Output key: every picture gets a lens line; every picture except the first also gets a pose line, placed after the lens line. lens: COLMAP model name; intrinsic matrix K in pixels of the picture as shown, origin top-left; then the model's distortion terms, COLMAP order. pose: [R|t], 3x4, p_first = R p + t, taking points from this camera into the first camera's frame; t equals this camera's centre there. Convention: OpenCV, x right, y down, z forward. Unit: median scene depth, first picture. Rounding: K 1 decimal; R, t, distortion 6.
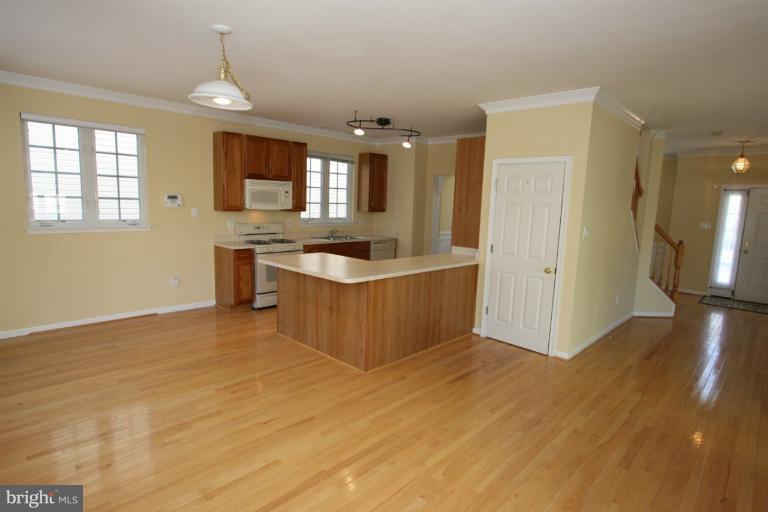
lens RADIAL K [[413.1, 0, 389.1], [0, 413.1, 256.1], [0, 0, 1]] dist [0.005824, 0.000628]
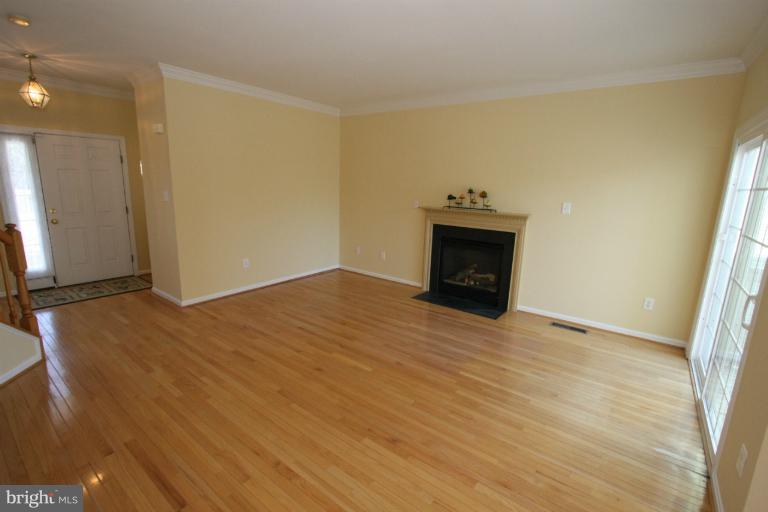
lens RADIAL K [[353.8, 0, 383.8], [0, 353.8, 255.1], [0, 0, 1]] dist [-0.010984, -0.000432]
pose [[-0.111169, -0.241336, 0.964053, 0.225628], [0.097938, 0.962684, 0.252287, -0.069388], [-0.988964, 0.122464, -0.083384, 0.614428]]
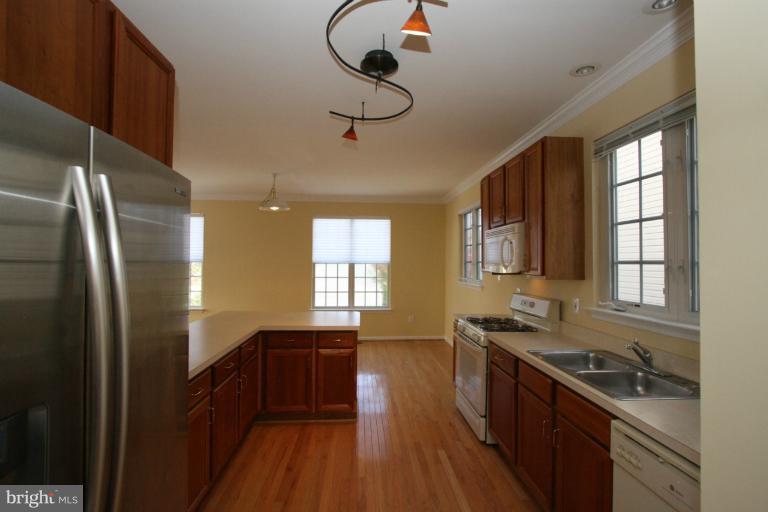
lens RADIAL K [[353.8, 0, 383.3], [0, 353.8, 255.6], [0, 0, 1]] dist [-0.010984, -0.000432]
pose [[-0.676116, -0.049802, -0.735110, 0.244170], [-0.130504, 0.990032, 0.052959, -0.150295], [0.725145, 0.131741, -0.675876, 1.293450]]
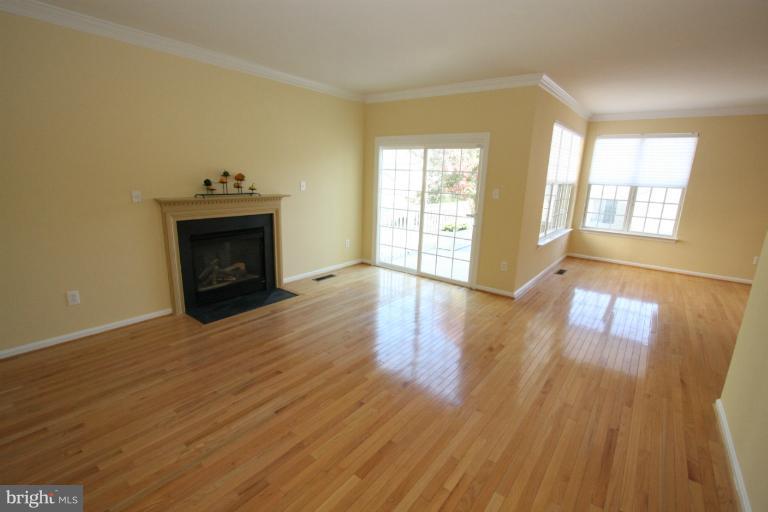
lens RADIAL K [[353.8, 0, 382.9], [0, 353.8, 254.8], [0, 0, 1]] dist [-0.010984, -0.000432]
pose [[-0.992622, -0.046089, -0.112149, 0.772946], [-0.082997, 0.932555, 0.351358, -0.105768], [0.088391, 0.358074, -0.929500, 1.045363]]
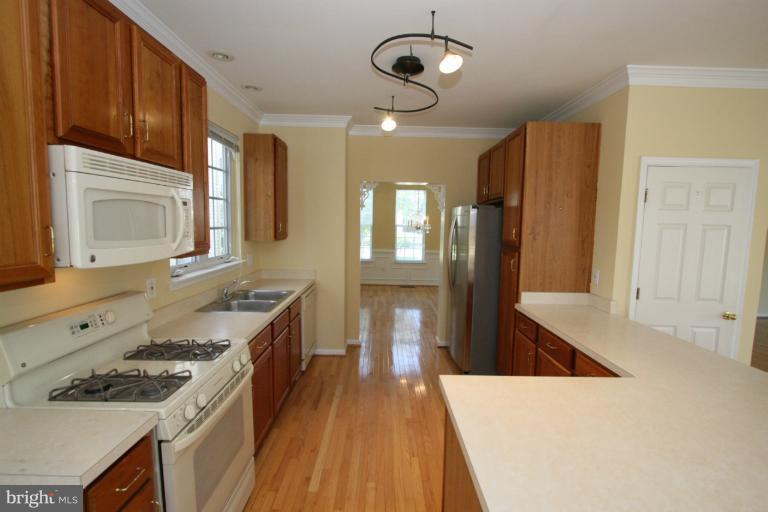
lens RADIAL K [[353.8, 0, 381.5], [0, 353.8, 255.8], [0, 0, 1]] dist [-0.010984, -0.000432]
pose [[0.726698, -0.087360, 0.681380, -0.355278], [0.098595, 0.994875, 0.022401, -0.109876], [-0.679845, 0.050902, 0.731587, 0.731827]]
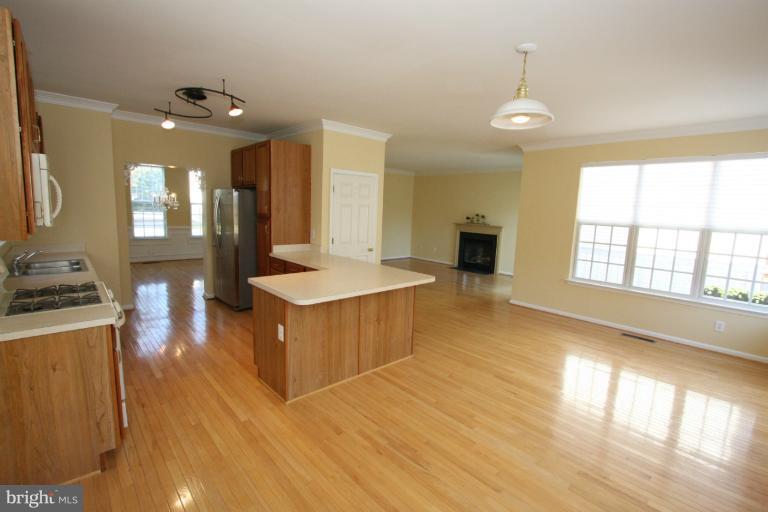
lens RADIAL K [[353.8, 0, 379.3], [0, 353.8, 253.4], [0, 0, 1]] dist [-0.010984, -0.000432]
pose [[0.080091, -0.161812, 0.983566, -0.665935], [0.098980, 0.983150, 0.153684, -0.109767], [-0.991861, 0.085045, 0.094758, 0.646421]]
